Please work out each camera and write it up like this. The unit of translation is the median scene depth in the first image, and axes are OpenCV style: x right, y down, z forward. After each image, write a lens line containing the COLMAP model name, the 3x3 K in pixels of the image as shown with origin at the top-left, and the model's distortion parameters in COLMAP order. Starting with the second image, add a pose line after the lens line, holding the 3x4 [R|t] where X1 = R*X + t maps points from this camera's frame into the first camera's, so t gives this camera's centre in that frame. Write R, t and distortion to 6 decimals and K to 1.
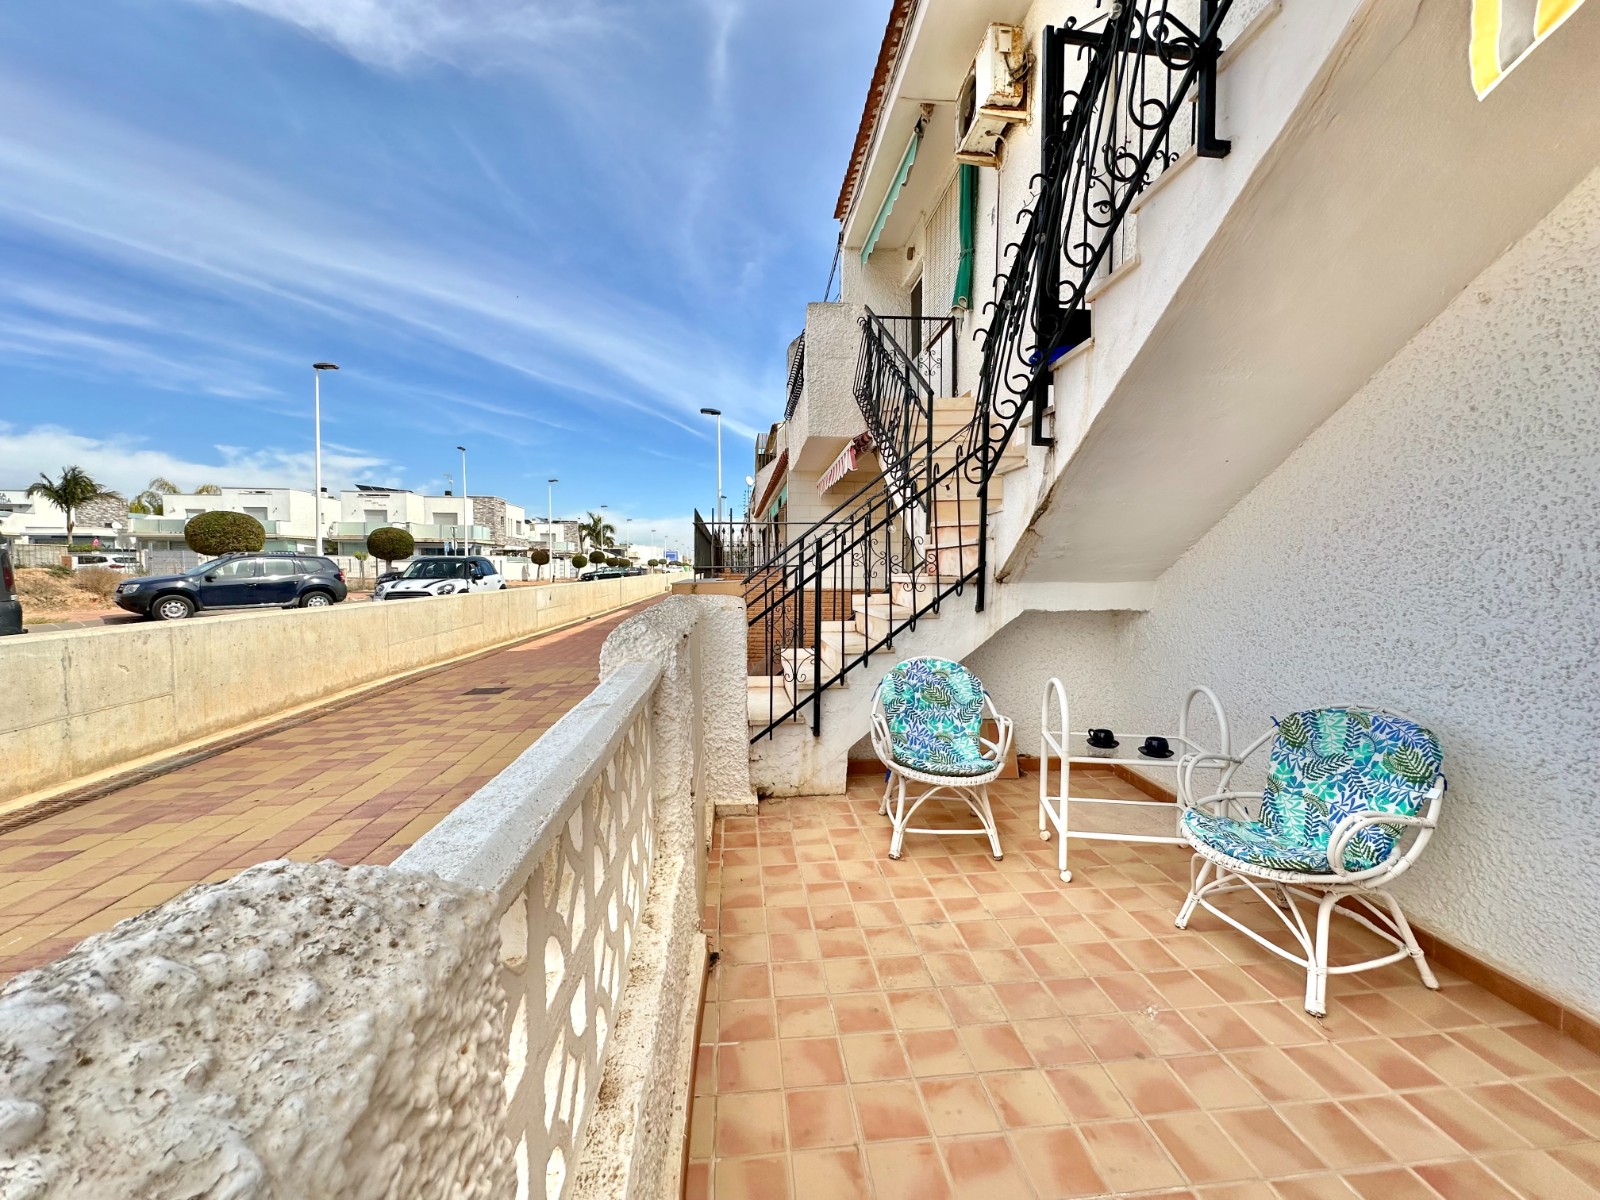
lens RADIAL K [[635.8, 0, 800.0], [0, 635.8, 600.0], [0, 0, 1]] dist [-0.000300, 0.000280]
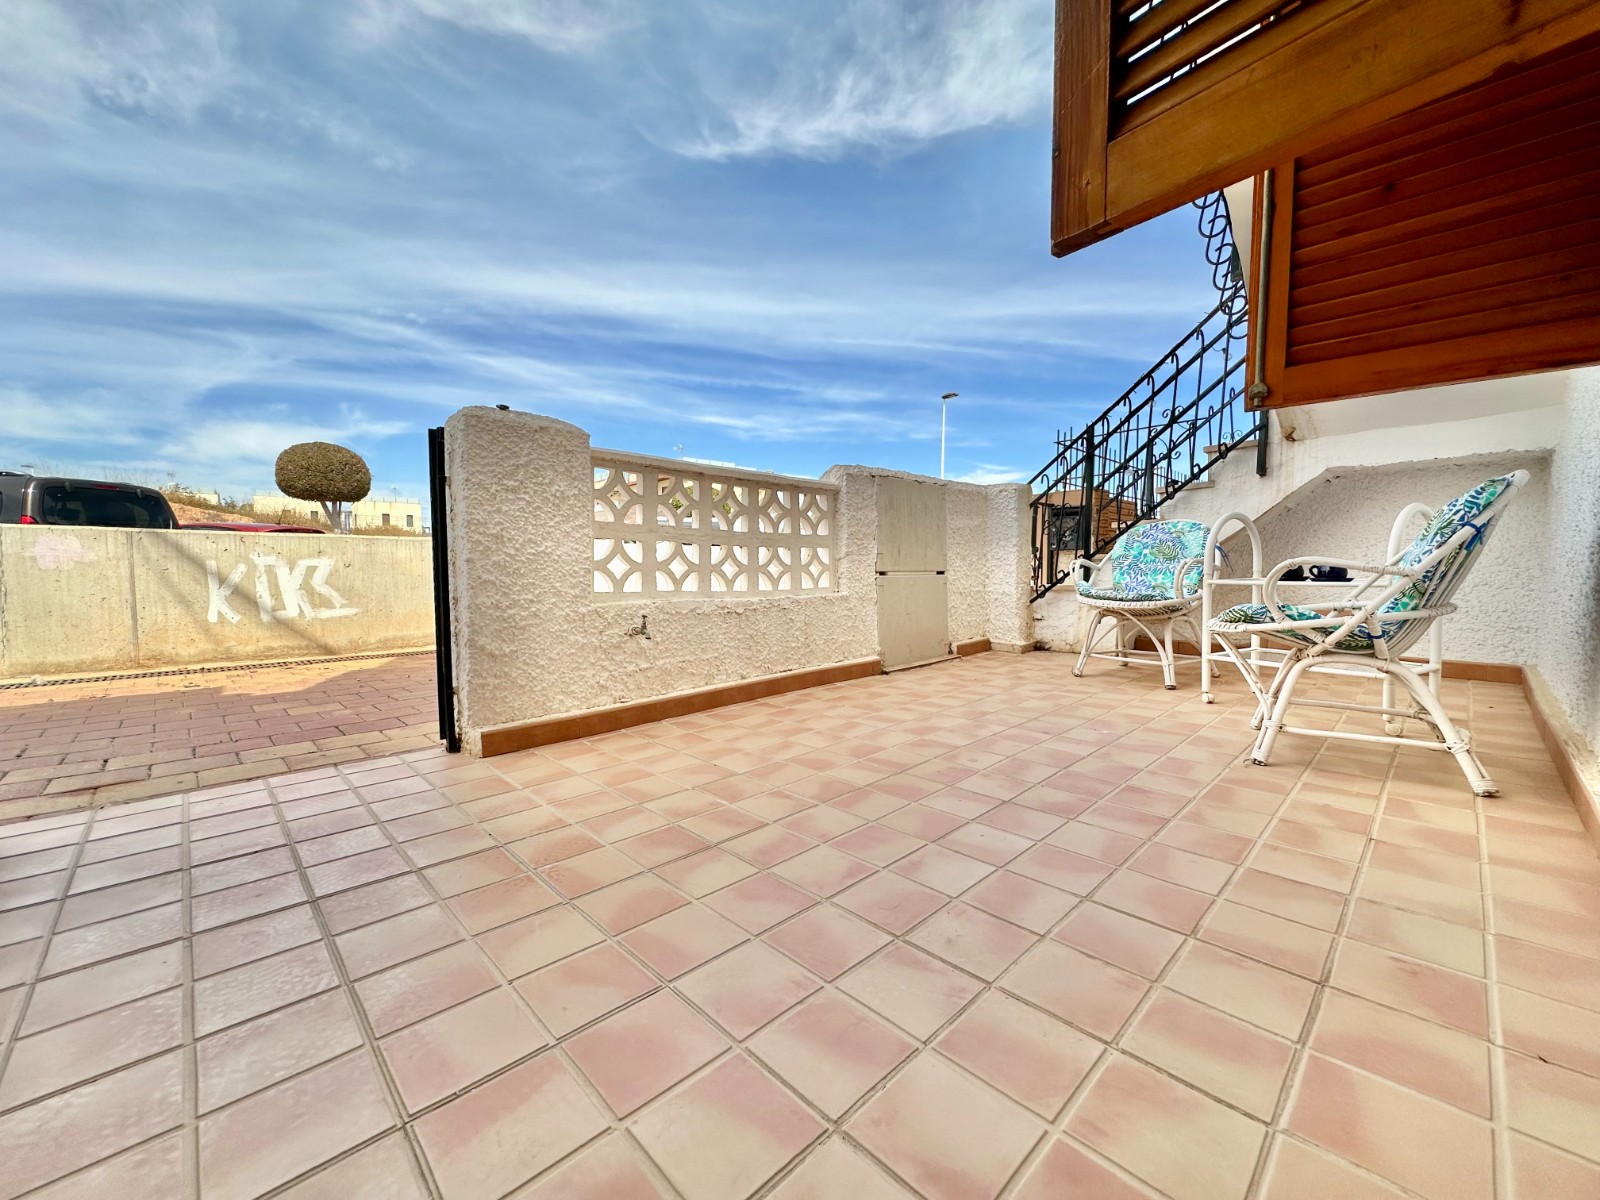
lens RADIAL K [[635.8, 0, 800.0], [0, 635.8, 600.0], [0, 0, 1]] dist [-0.000300, 0.000280]
pose [[0.617598, 0.039398, -0.785506, 0.622717], [-0.041054, 0.998998, 0.017828, 0.219486], [0.785422, 0.021238, 0.618597, -0.113322]]
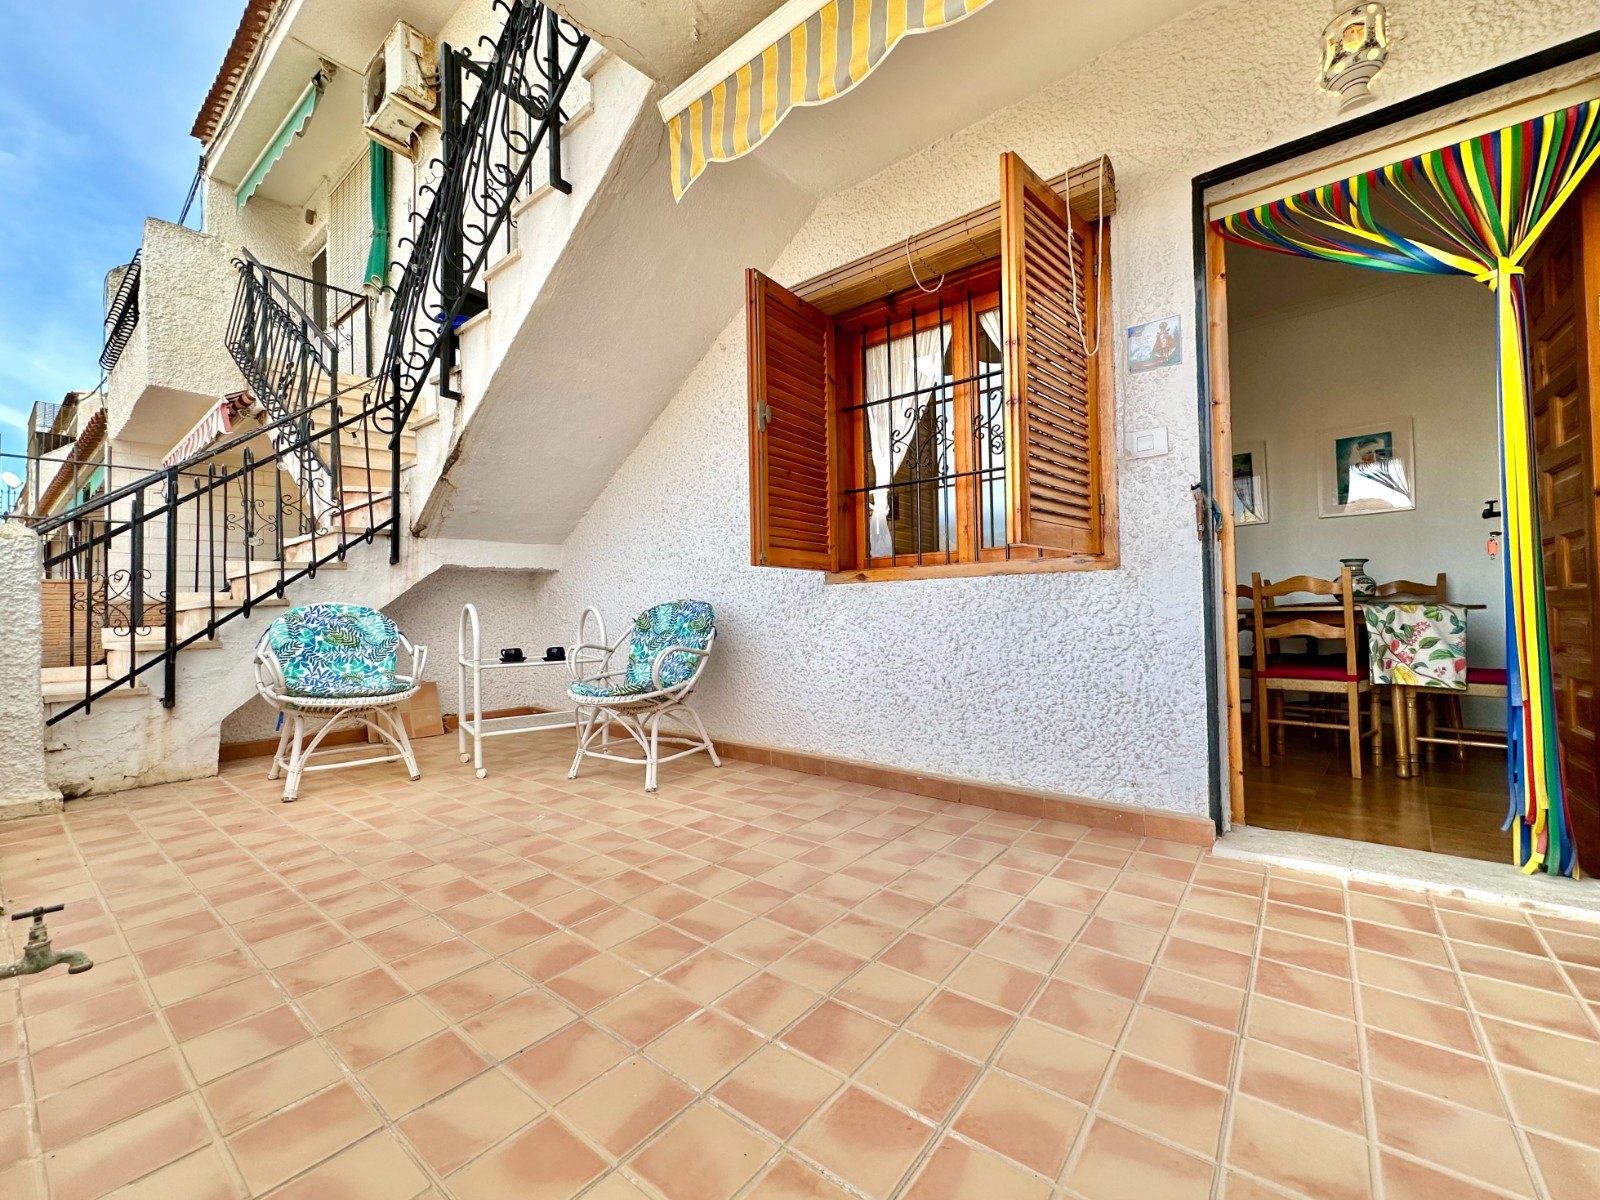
lens RADIAL K [[659.8, 0, 800.0], [0, 659.8, 600.0], [0, 0, 1]] dist [-0.000863, 0.000039]
pose [[0.697289, -0.000174, 0.716790, -0.016417], [0.057826, 0.996754, -0.056011, 0.175295], [-0.714454, 0.080505, 0.695035, -0.176075]]
